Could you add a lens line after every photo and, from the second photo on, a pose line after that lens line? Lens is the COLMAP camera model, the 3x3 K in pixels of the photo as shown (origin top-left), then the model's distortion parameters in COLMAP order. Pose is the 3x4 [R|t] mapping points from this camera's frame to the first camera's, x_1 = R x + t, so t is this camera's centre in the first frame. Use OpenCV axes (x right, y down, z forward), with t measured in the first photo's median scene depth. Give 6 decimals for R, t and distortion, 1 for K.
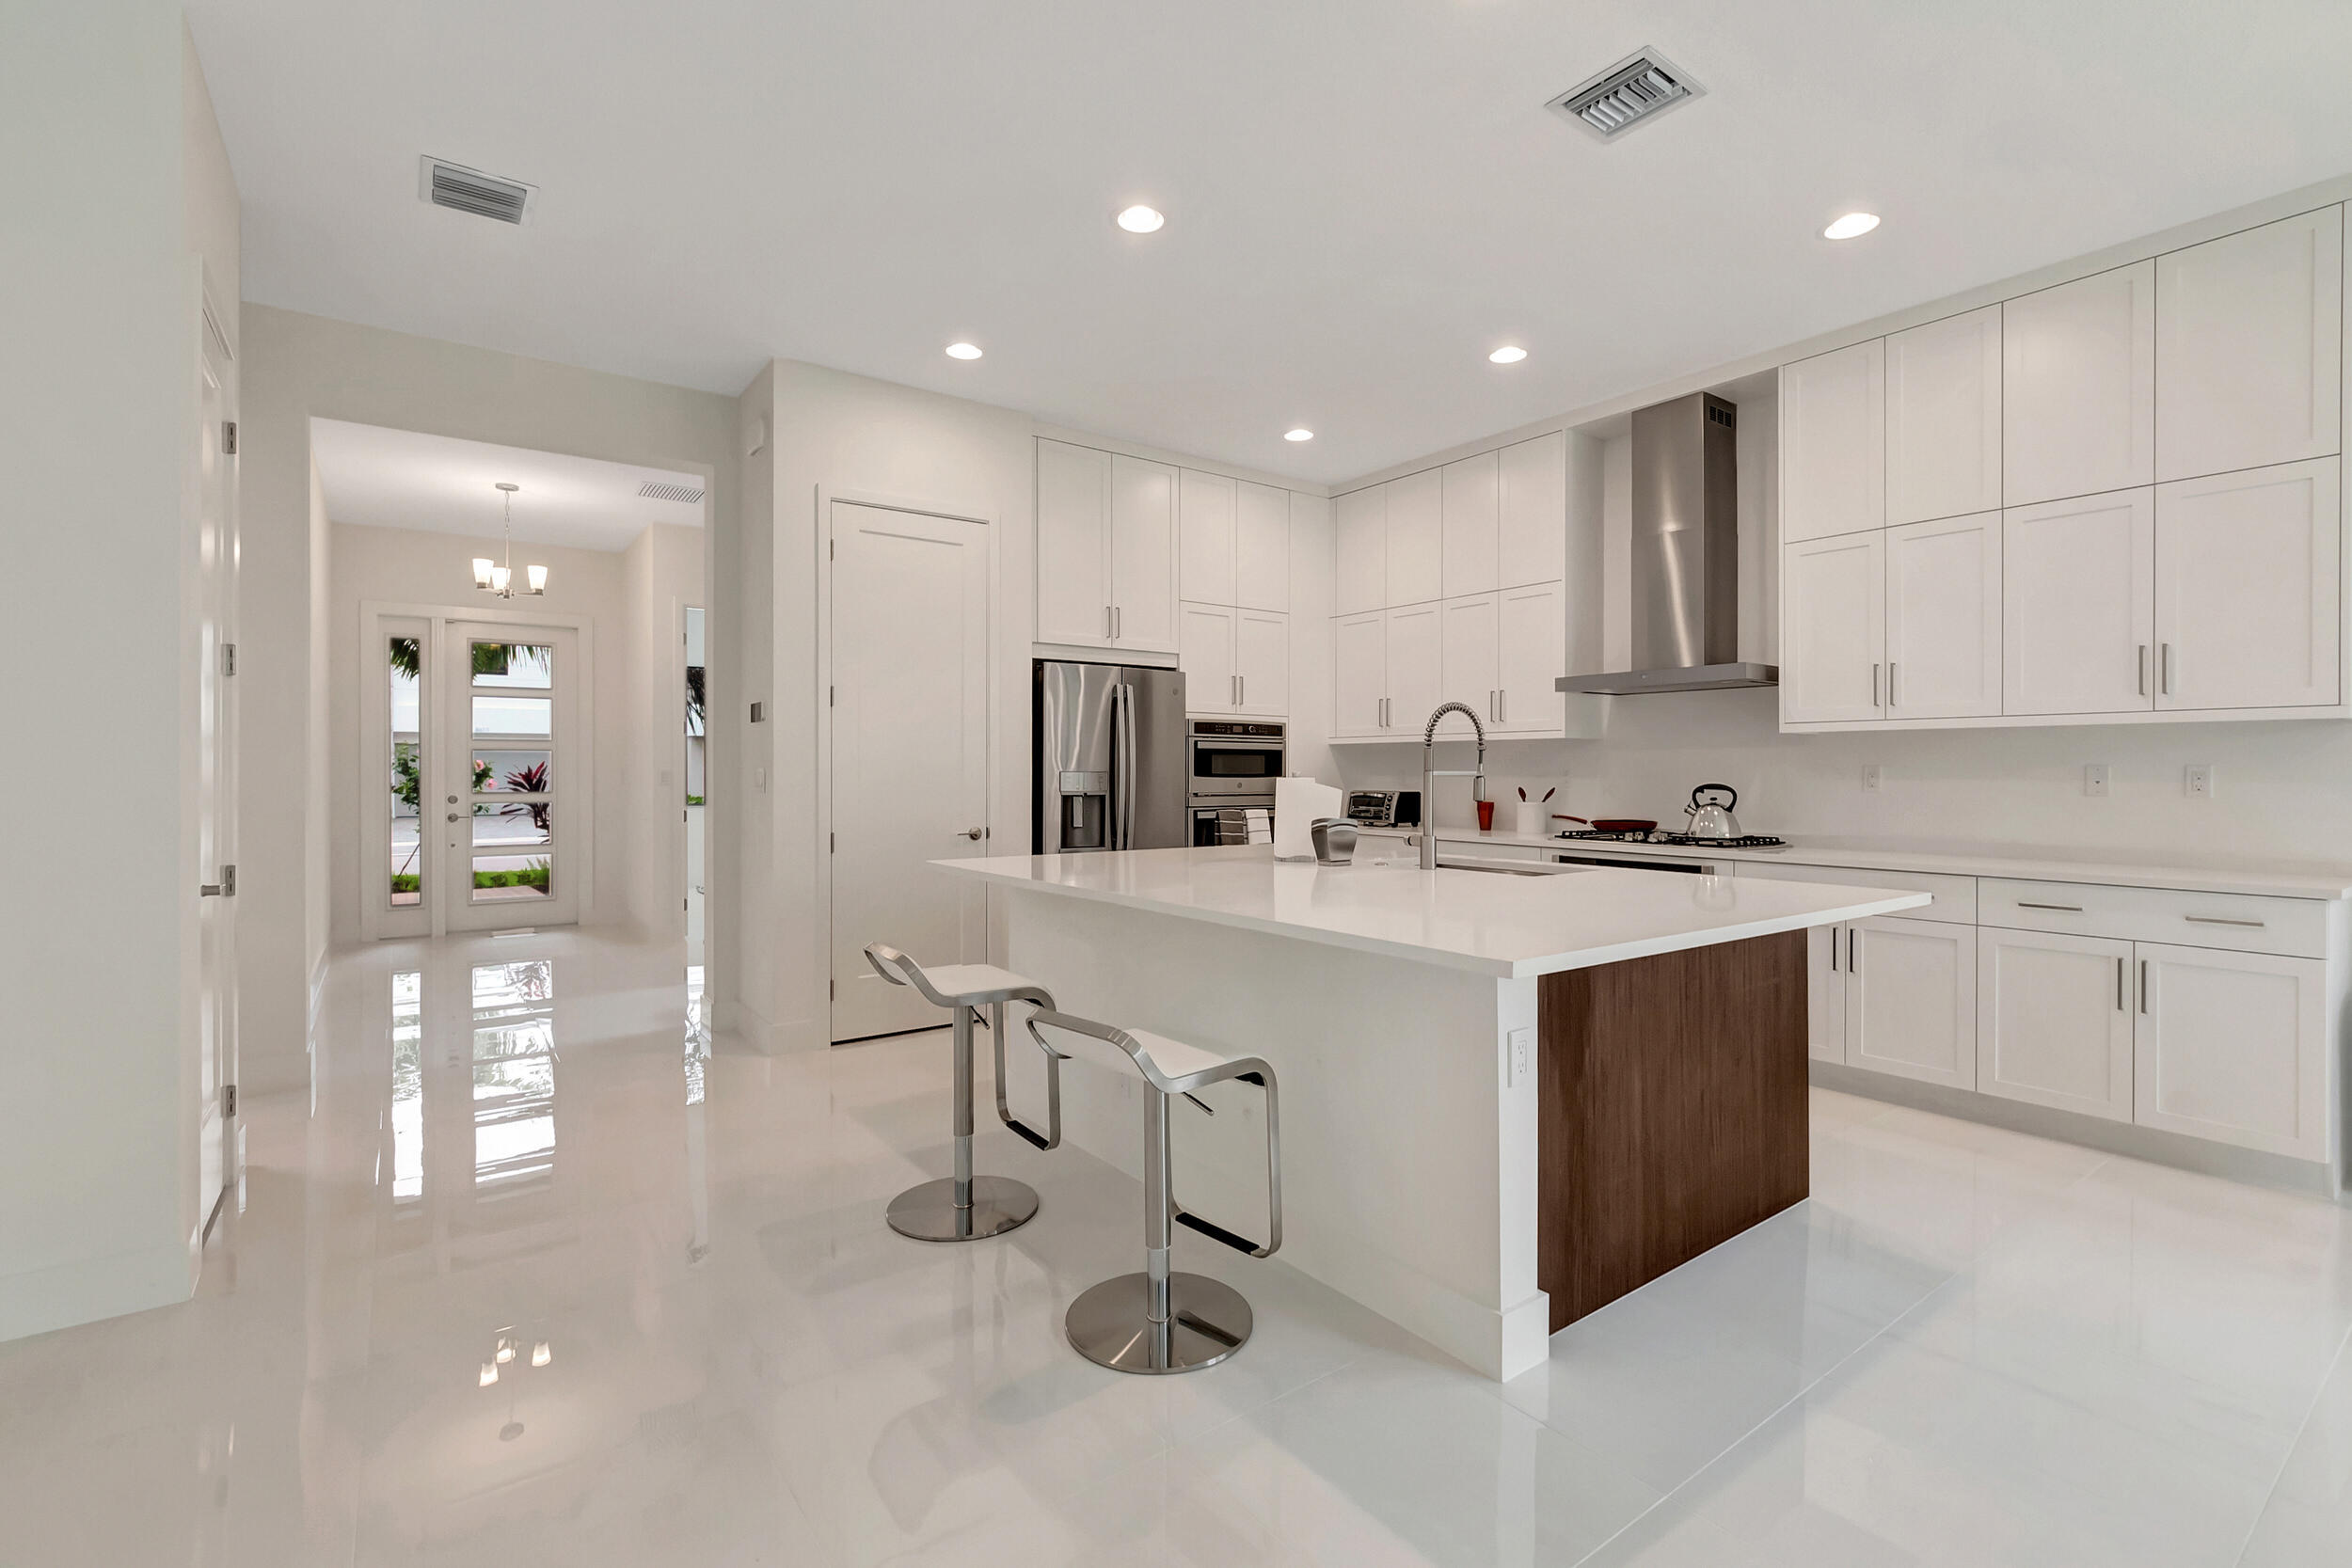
lens RADIAL K [[1051.7, 0, 1172.5], [0, 1051.7, 778.0], [0, 0, 1]] dist [-0.021683, -0.001173]
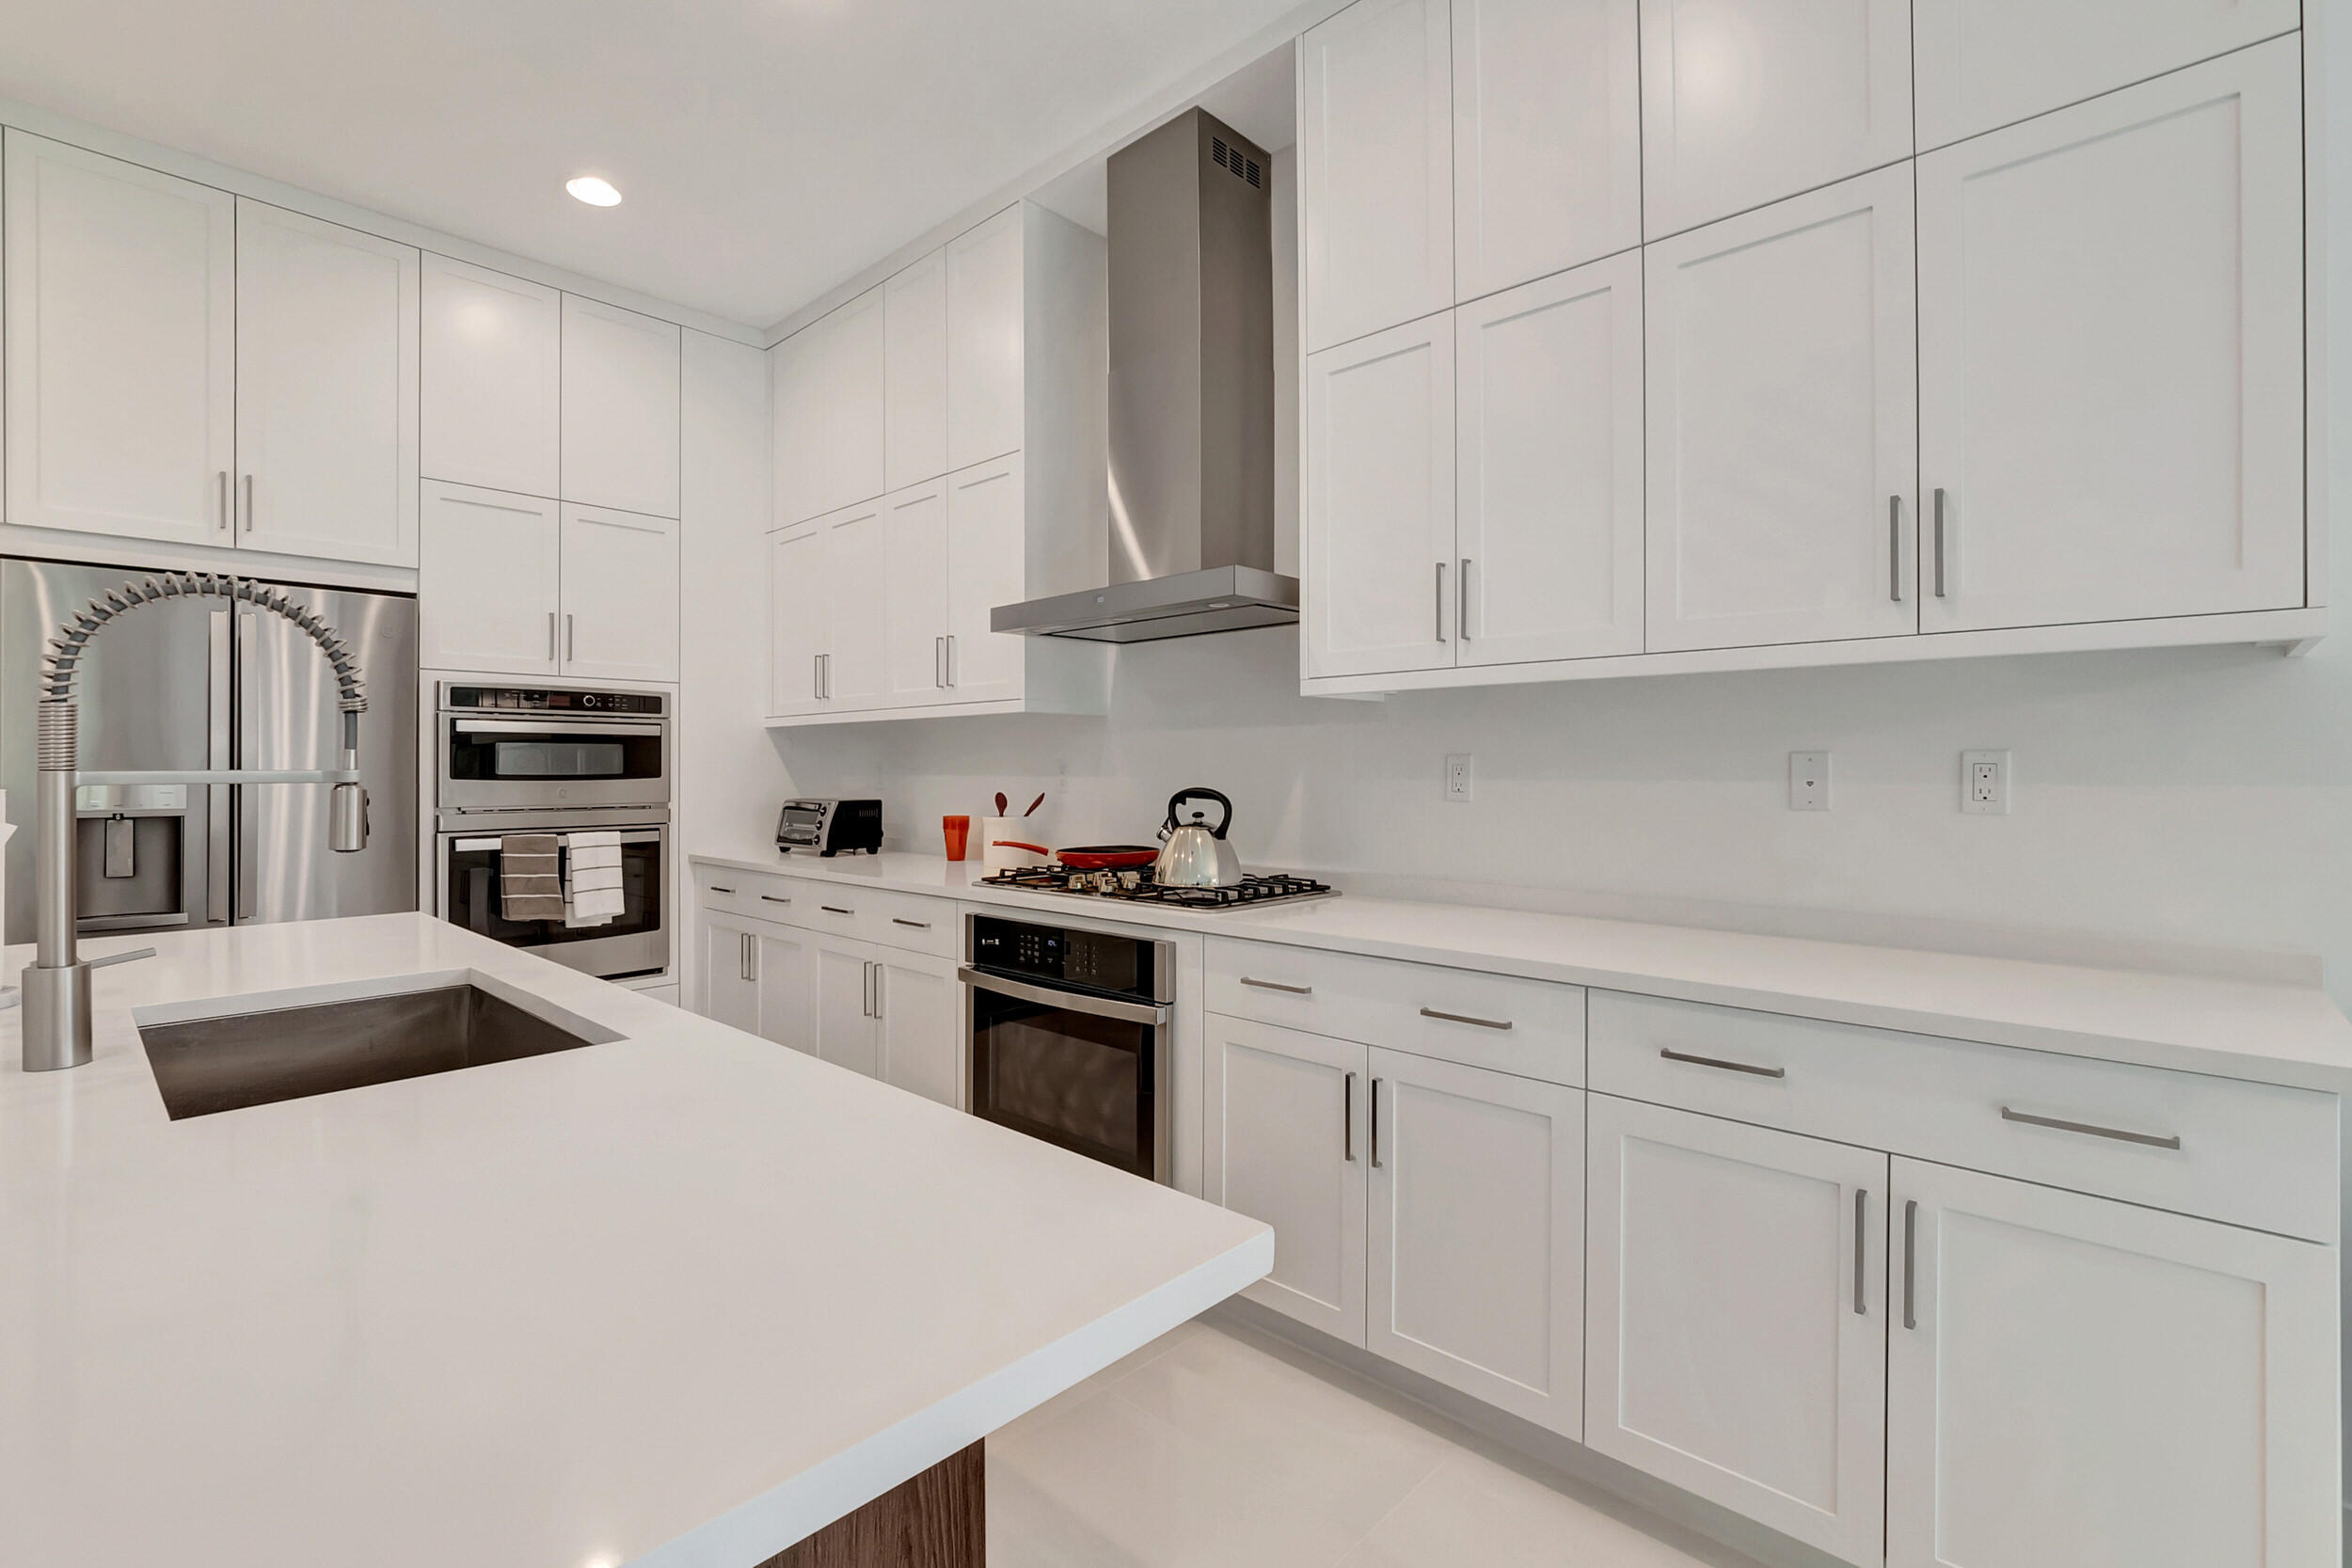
lens RADIAL K [[1051.7, 0, 1182.4], [0, 1051.7, 784.7], [0, 0, 1]] dist [-0.021683, -0.001173]
pose [[0.980438, -0.007174, 0.196698, 0.343364], [0.005448, 0.999942, 0.009315, -0.001486], [-0.196754, -0.008061, 0.980420, 0.389546]]
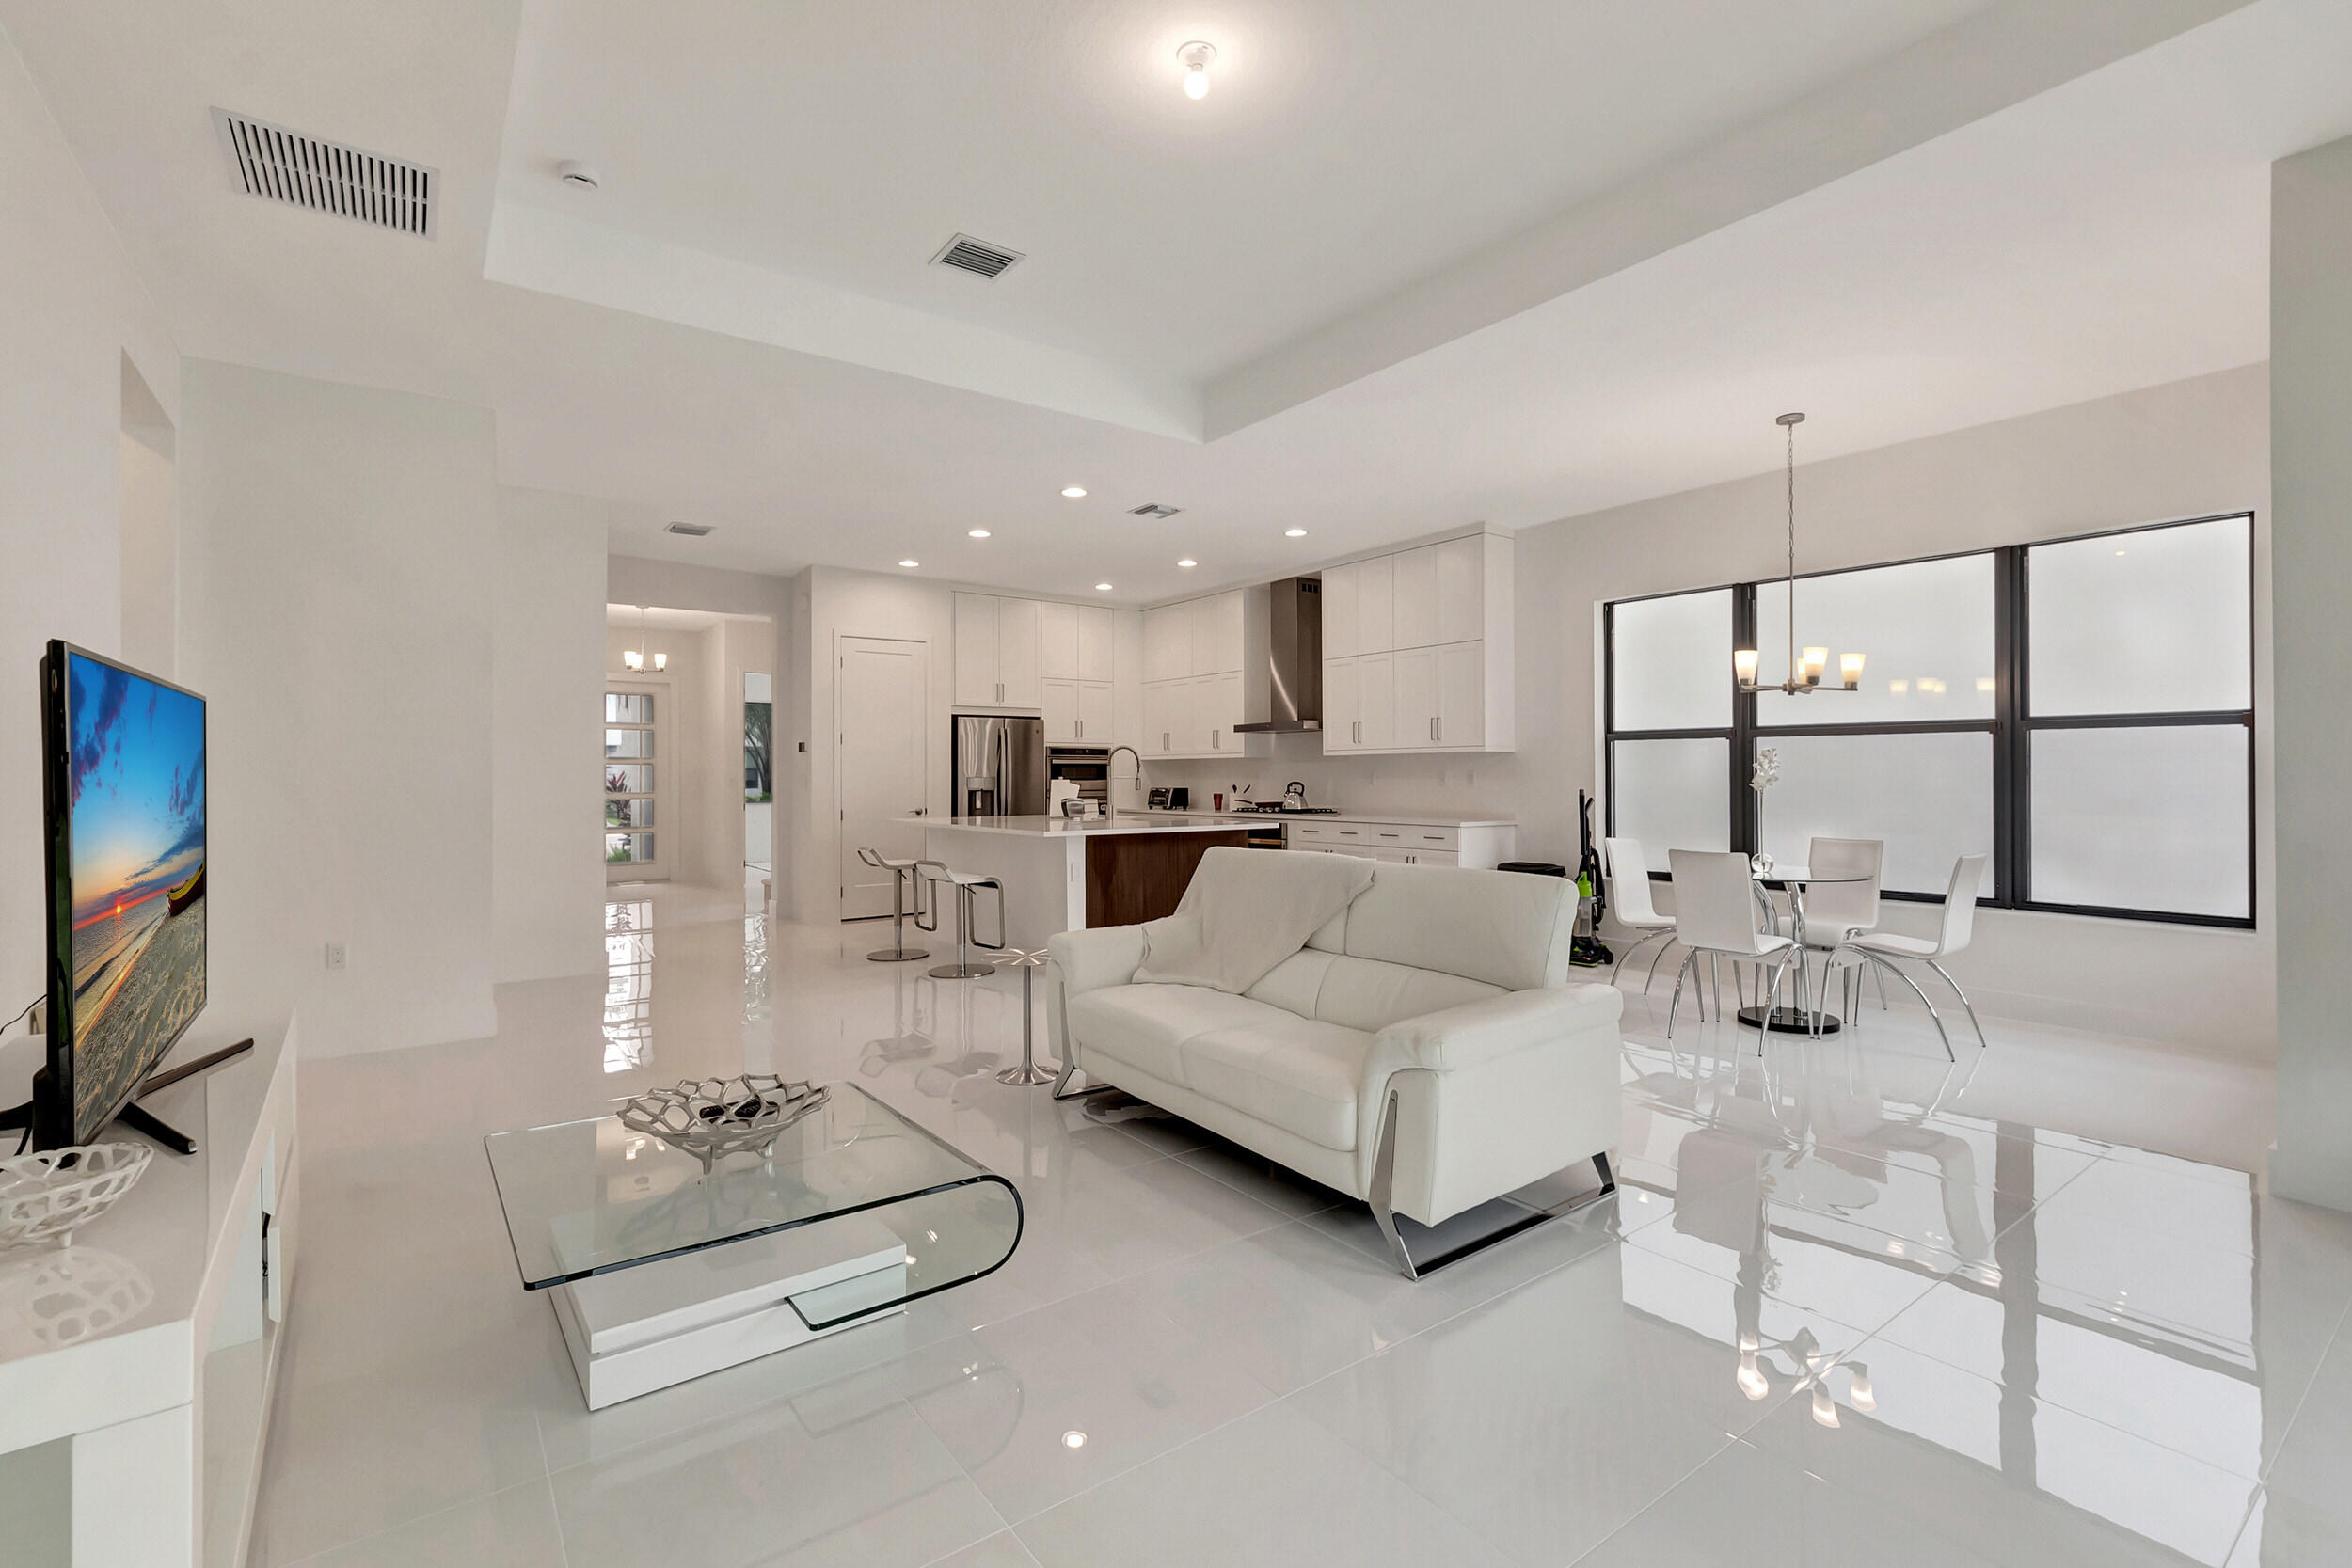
lens RADIAL K [[1051.7, 0, 1184.7], [0, 1051.7, 762.2], [0, 0, 1]] dist [-0.021683, -0.001173]
pose [[0.999918, -0.004993, 0.011826, 0.248940], [0.005218, 0.999803, -0.019137, 0.004523], [-0.011728, 0.019197, 0.999747, -0.822337]]
